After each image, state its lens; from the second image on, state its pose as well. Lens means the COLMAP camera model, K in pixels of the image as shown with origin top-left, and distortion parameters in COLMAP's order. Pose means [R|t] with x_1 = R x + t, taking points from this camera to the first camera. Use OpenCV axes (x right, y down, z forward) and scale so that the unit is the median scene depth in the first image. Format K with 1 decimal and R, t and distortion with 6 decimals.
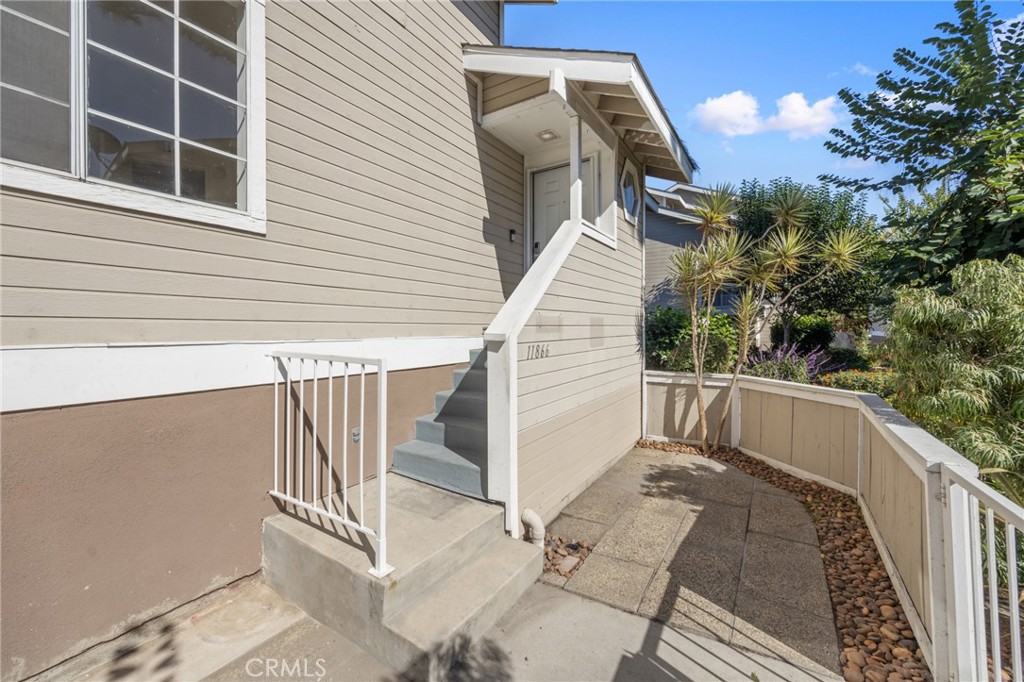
lens RADIAL K [[411.7, 0, 508.1], [0, 411.7, 325.7], [0, 0, 1]] dist [0.000092, -0.000030]
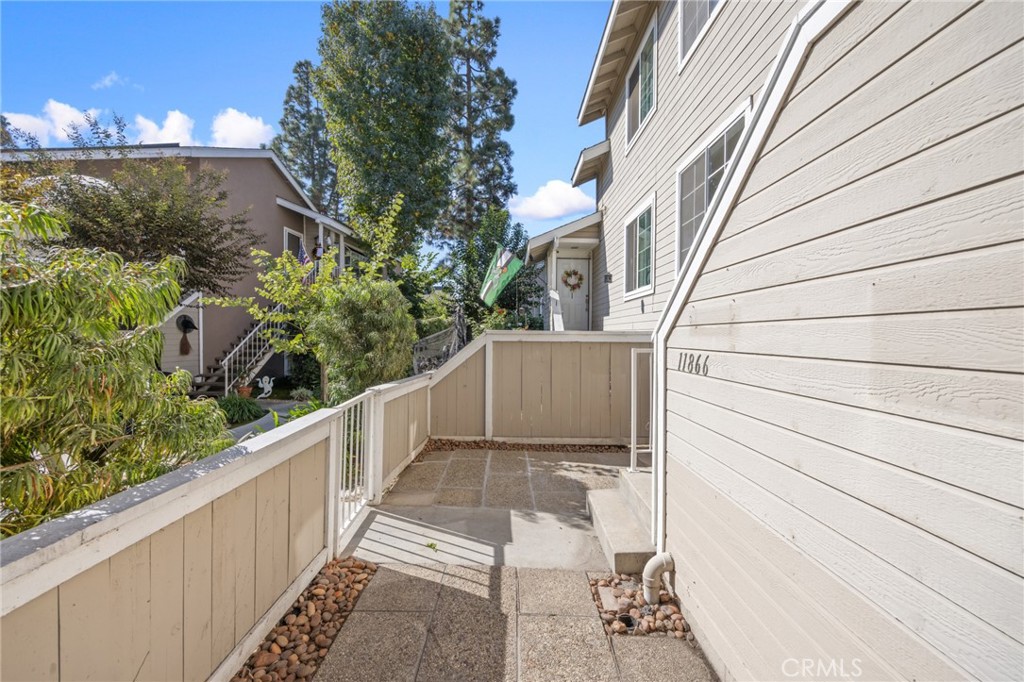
lens RADIAL K [[411.7, 0, 511.1], [0, 411.7, 336.4], [0, 0, 1]] dist [0.000092, -0.000030]
pose [[-0.838251, -0.000338, -0.545284, 0.925233], [-0.001546, 0.999997, 0.001757, 0.024181], [0.545282, 0.002316, -0.838249, 1.886328]]
